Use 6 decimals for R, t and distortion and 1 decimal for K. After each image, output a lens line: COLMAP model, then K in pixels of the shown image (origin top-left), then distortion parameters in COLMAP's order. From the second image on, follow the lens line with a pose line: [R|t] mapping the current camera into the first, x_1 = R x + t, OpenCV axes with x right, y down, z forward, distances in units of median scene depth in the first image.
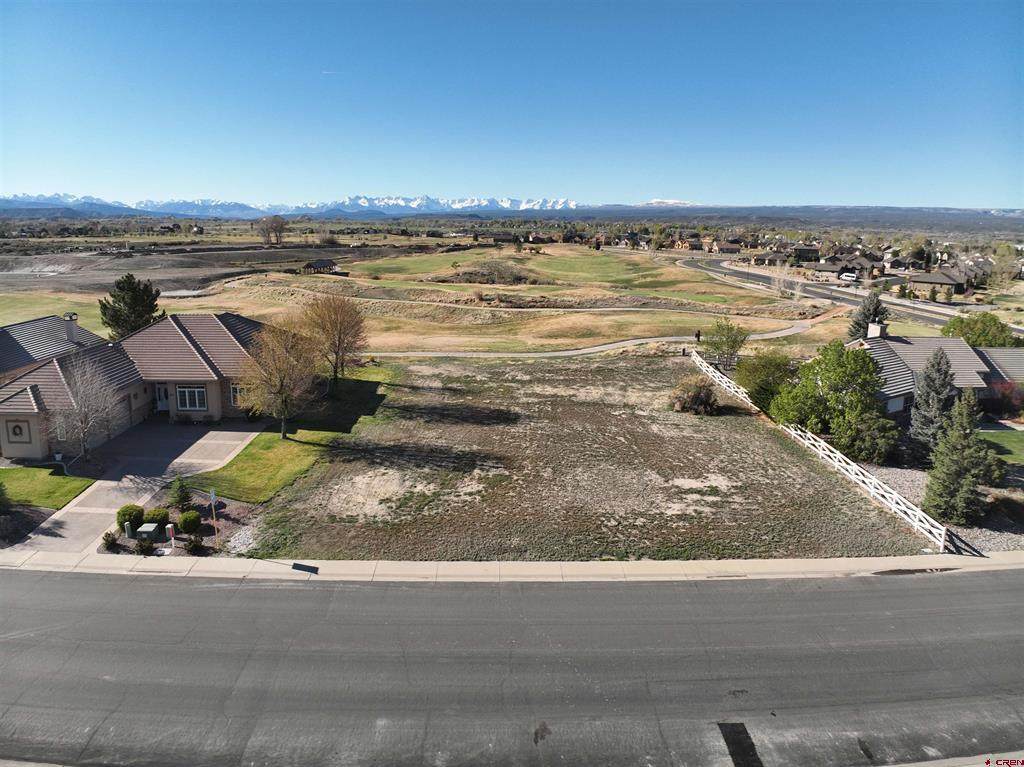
lens RADIAL K [[647.6, 0, 517.9], [0, 647.6, 384.4], [0, 0, 1]] dist [-0.090664, -0.000640]
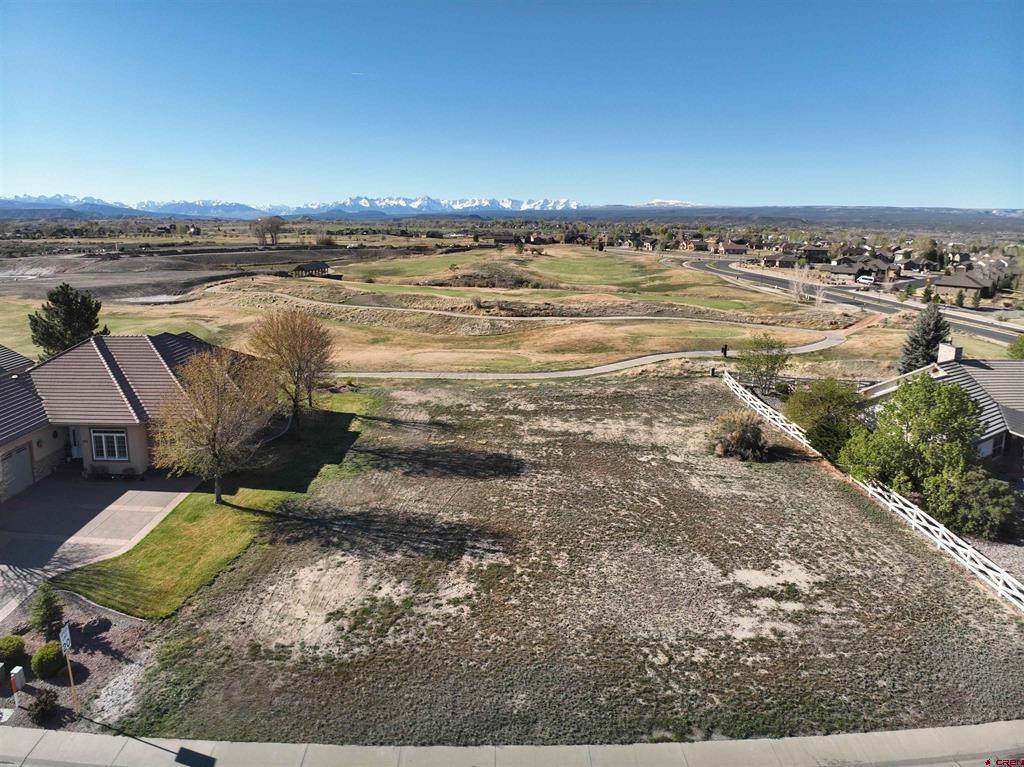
lens RADIAL K [[647.6, 0, 517.9], [0, 647.6, 384.4], [0, 0, 1]] dist [-0.090664, -0.000640]
pose [[0.999999, -0.000413, -0.001662, -0.002845], [0.000412, 1.000000, -0.000730, -0.053186], [0.001663, 0.000729, 0.999998, 0.220650]]
